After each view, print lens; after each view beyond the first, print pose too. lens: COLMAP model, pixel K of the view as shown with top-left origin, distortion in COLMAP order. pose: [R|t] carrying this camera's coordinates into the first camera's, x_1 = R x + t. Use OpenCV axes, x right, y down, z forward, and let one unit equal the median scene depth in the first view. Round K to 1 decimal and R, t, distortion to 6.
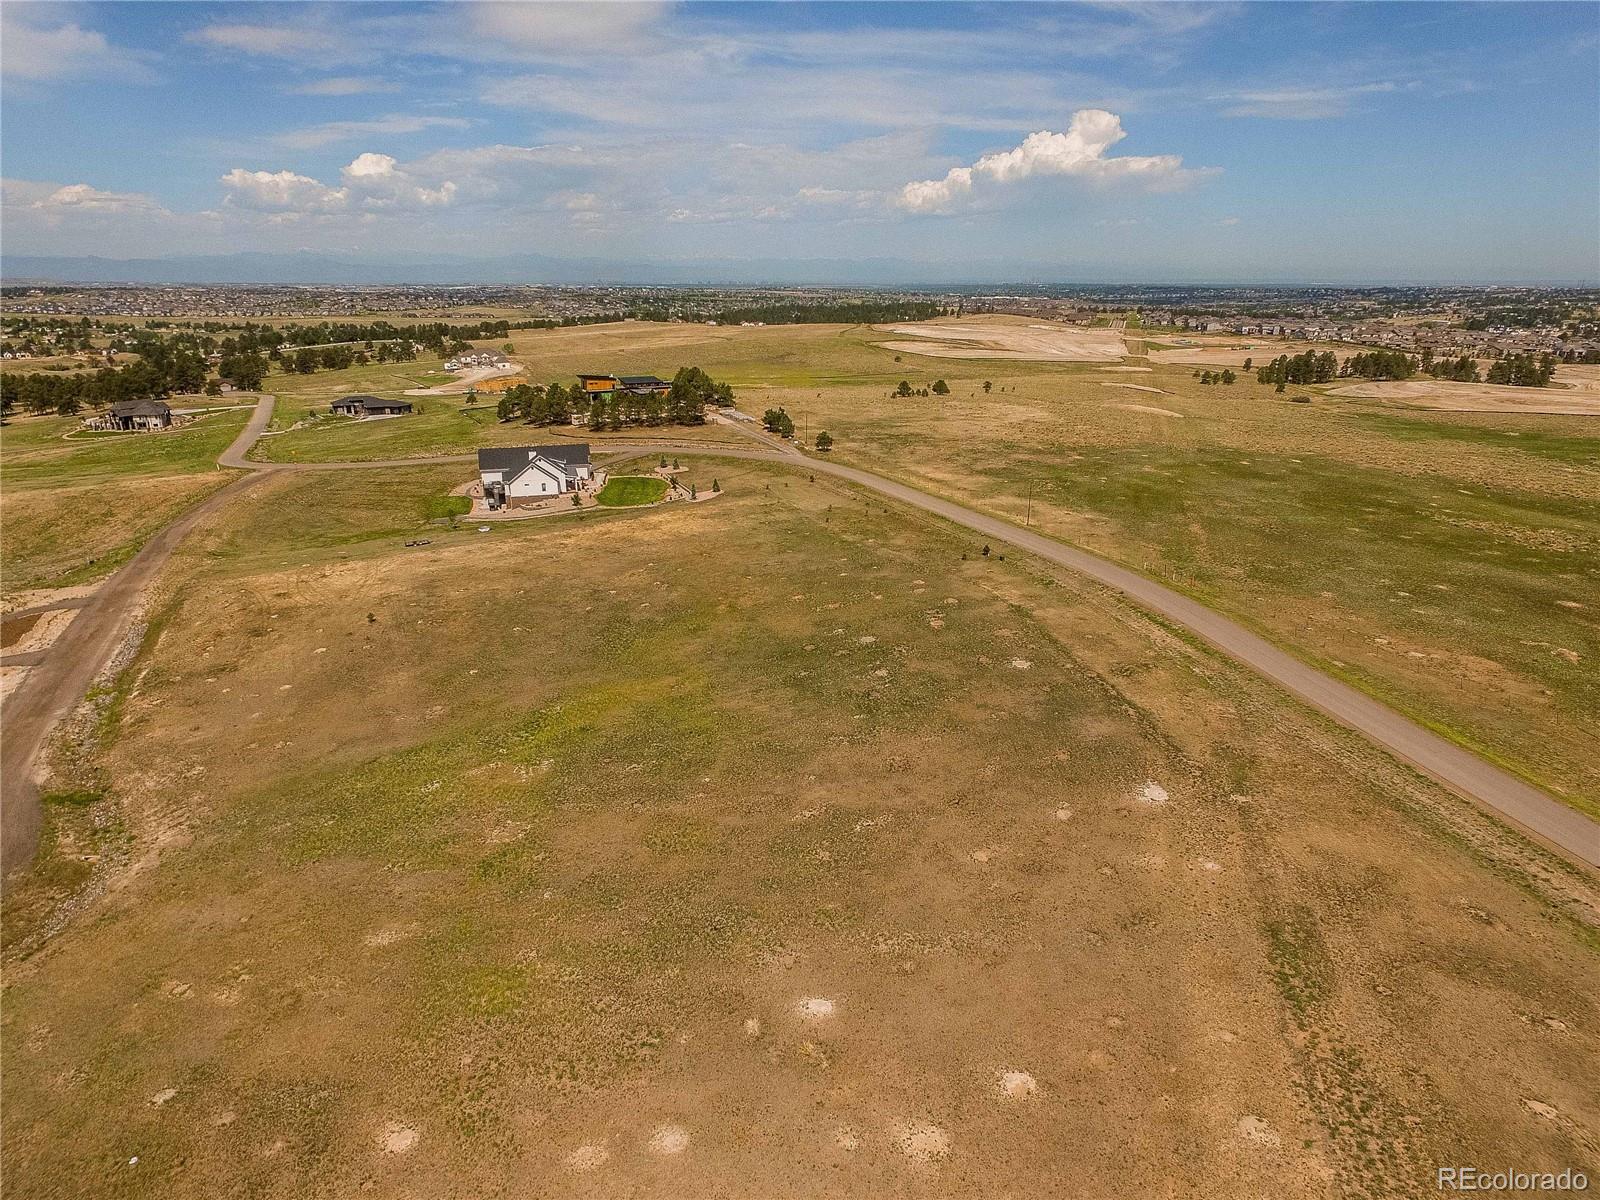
lens RADIAL K [[984.4, 0, 800.0], [0, 984.4, 600.0], [0, 0, 1]] dist [-0.008724, 0.011860]
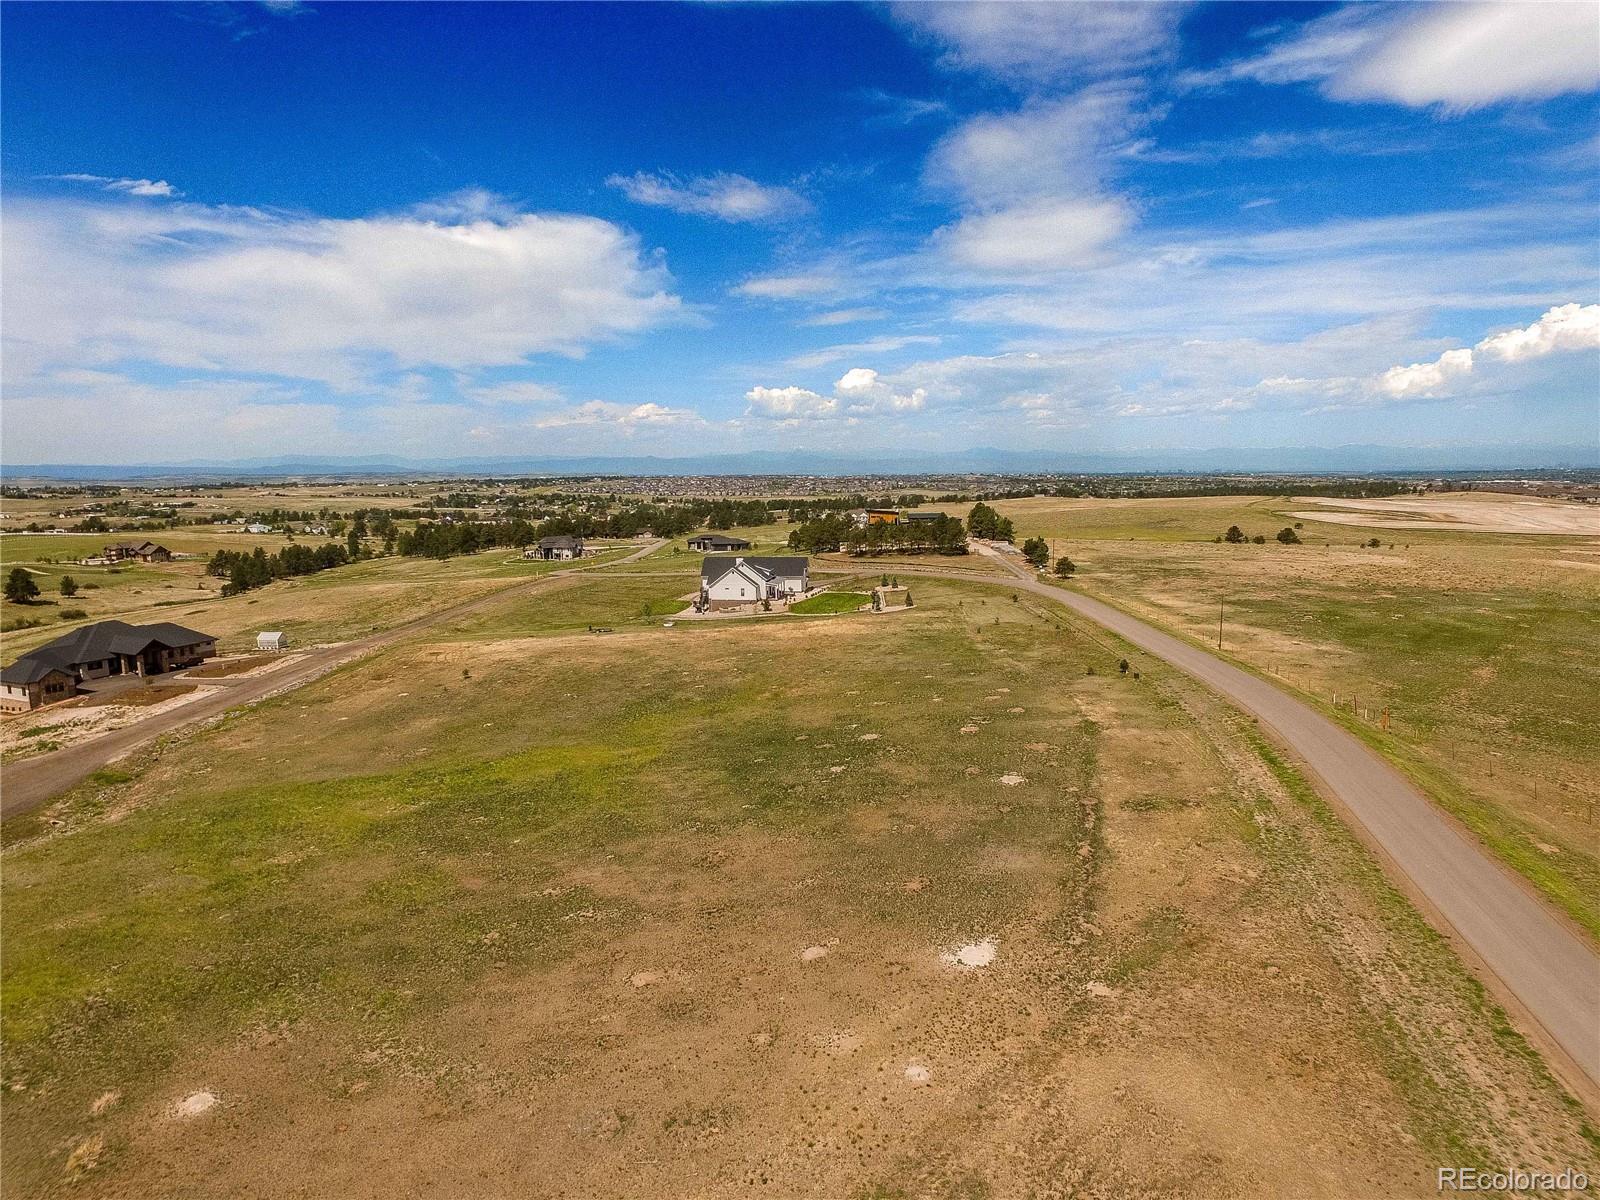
lens RADIAL K [[959.2, 0, 799.4], [0, 959.2, 581.9], [0, 0, 1]] dist [-0.008918, 0.017657]
pose [[0.901984, 0.040642, -0.429852, 0.344554], [-0.125167, 0.977423, -0.170230, 0.056316], [0.413229, 0.207348, 0.886707, 0.246784]]
